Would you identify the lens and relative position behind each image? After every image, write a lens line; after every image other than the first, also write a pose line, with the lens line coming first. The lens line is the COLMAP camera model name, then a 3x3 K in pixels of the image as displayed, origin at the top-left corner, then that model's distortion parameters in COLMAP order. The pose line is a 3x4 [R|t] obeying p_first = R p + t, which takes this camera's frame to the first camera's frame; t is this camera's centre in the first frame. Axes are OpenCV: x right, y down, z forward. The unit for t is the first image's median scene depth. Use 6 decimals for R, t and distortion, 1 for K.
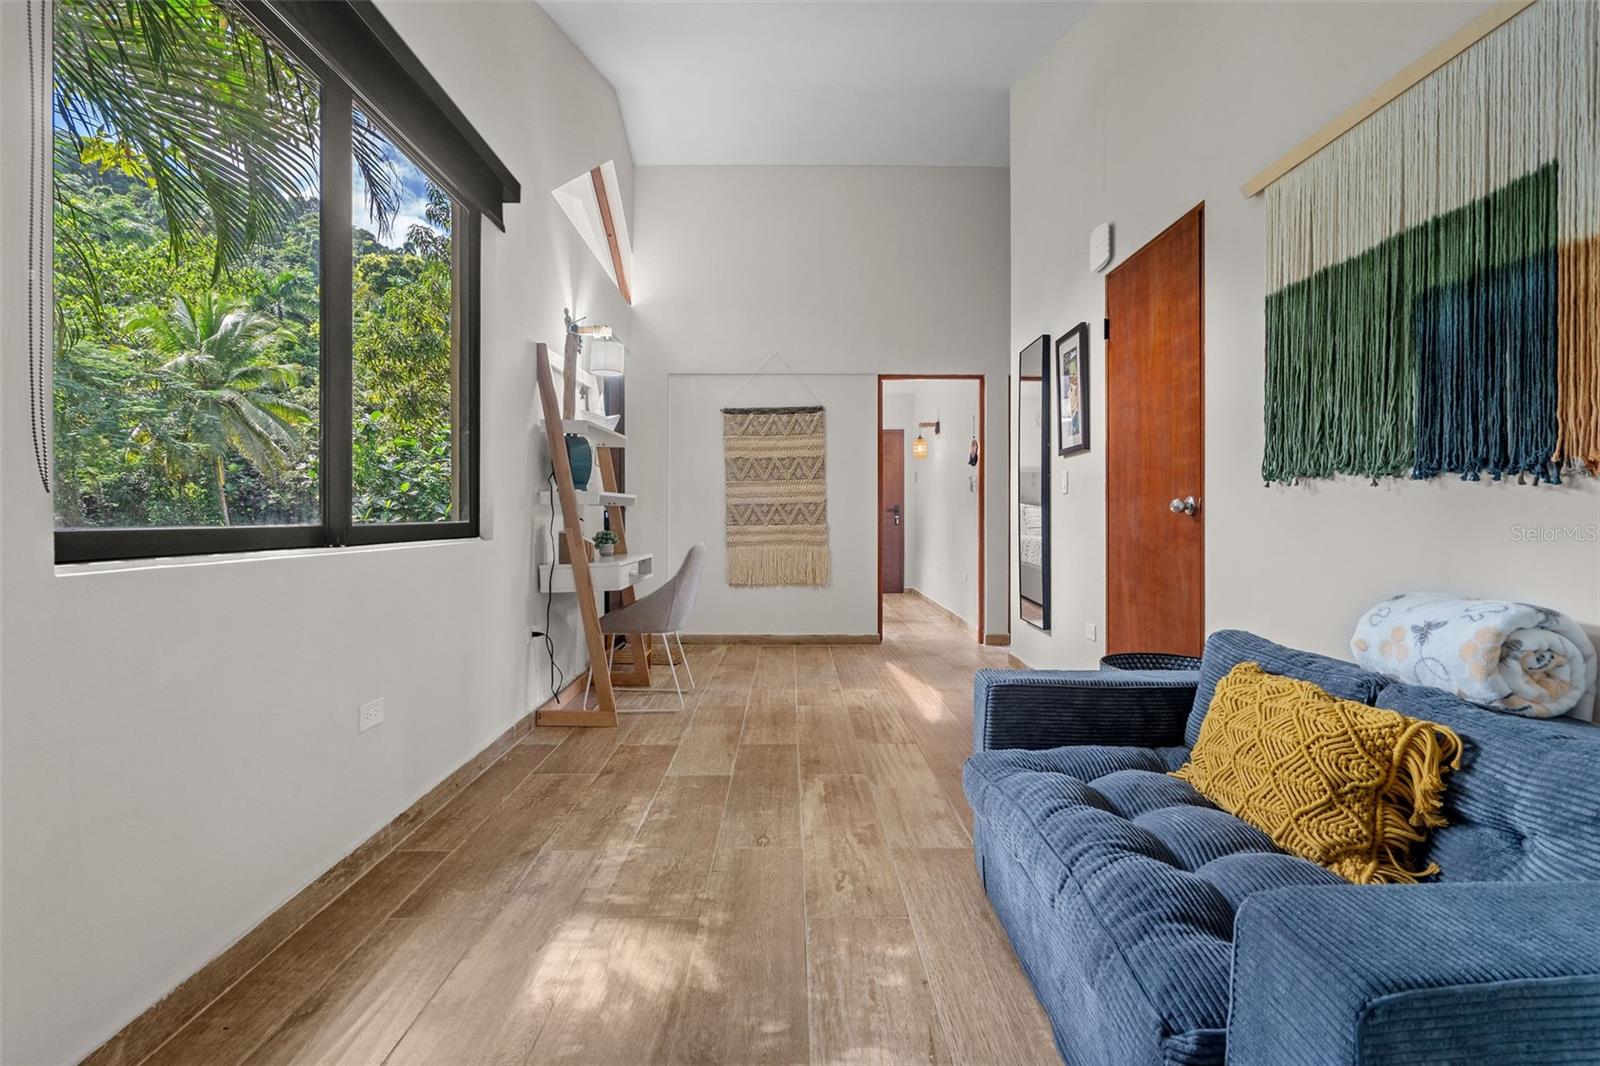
lens RADIAL K [[761.7, 0, 798.2], [0, 761.7, 518.3], [0, 0, 1]] dist [0.001777, 0.001611]
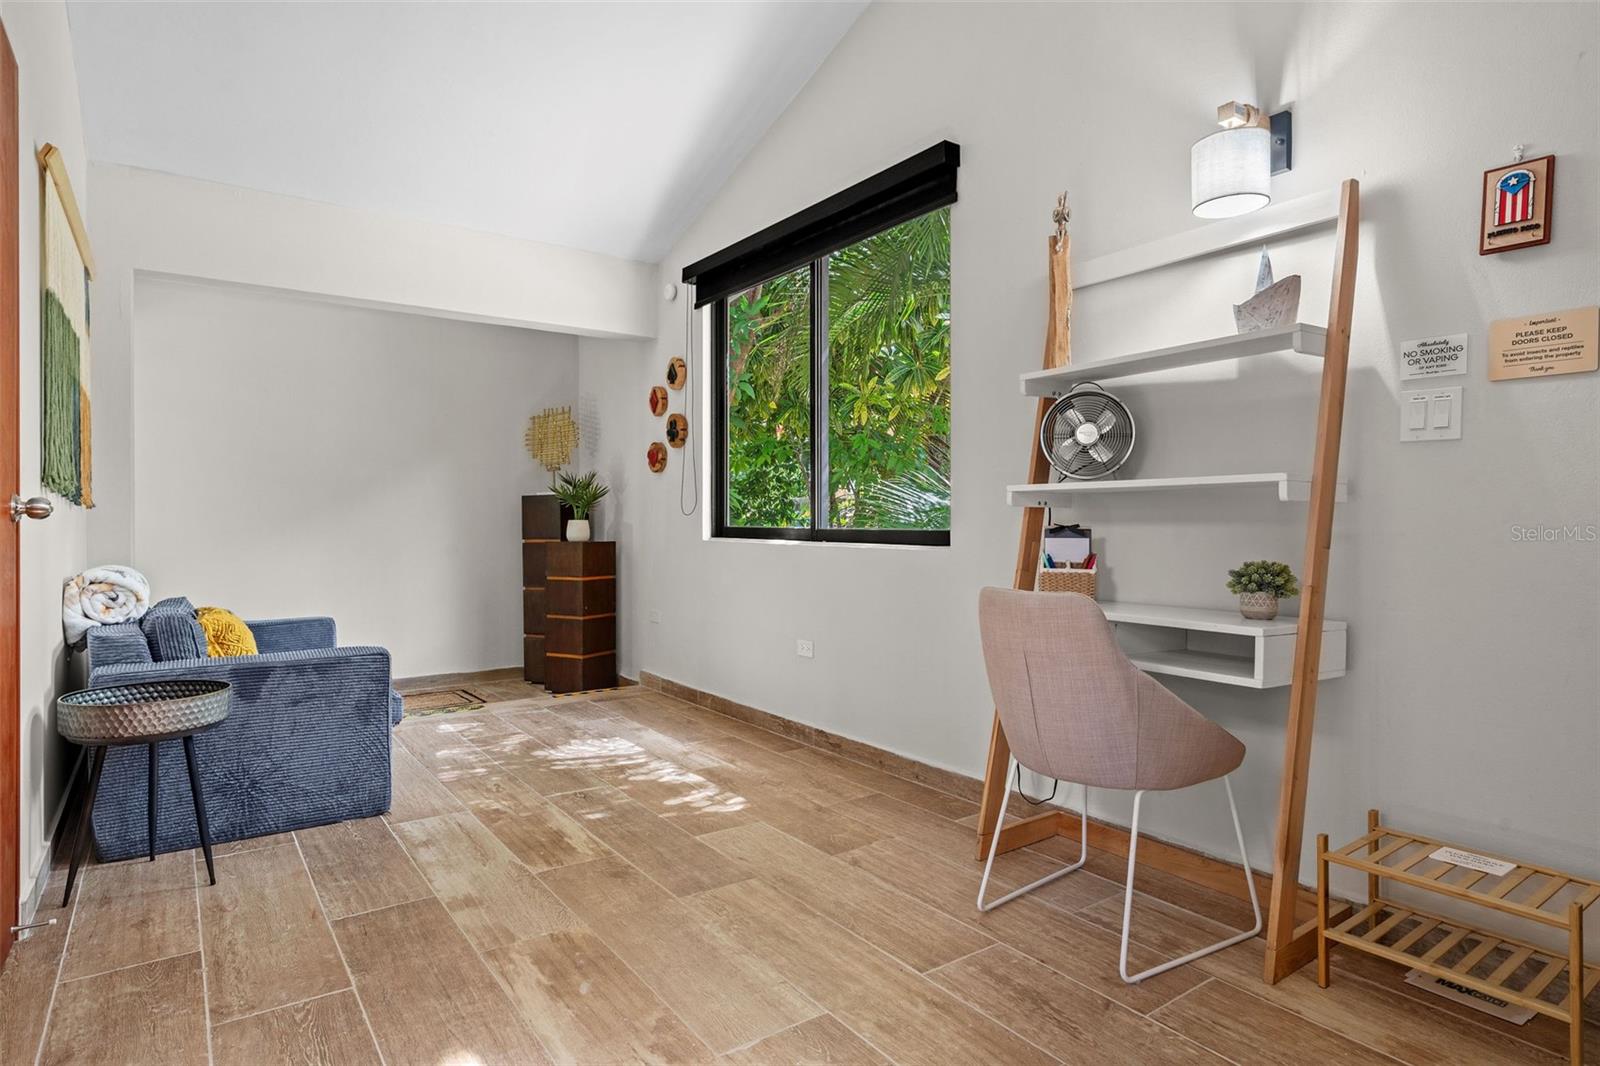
lens RADIAL K [[874.8, 0, 795.3], [0, 874.8, 530.8], [0, 0, 1]] dist [-0.003014, -0.000145]
pose [[-0.823444, 0.005384, -0.567372, 0.558949], [-0.004175, 0.999870, 0.015548, -0.015666], [0.567382, 0.015172, -0.823315, 2.865309]]
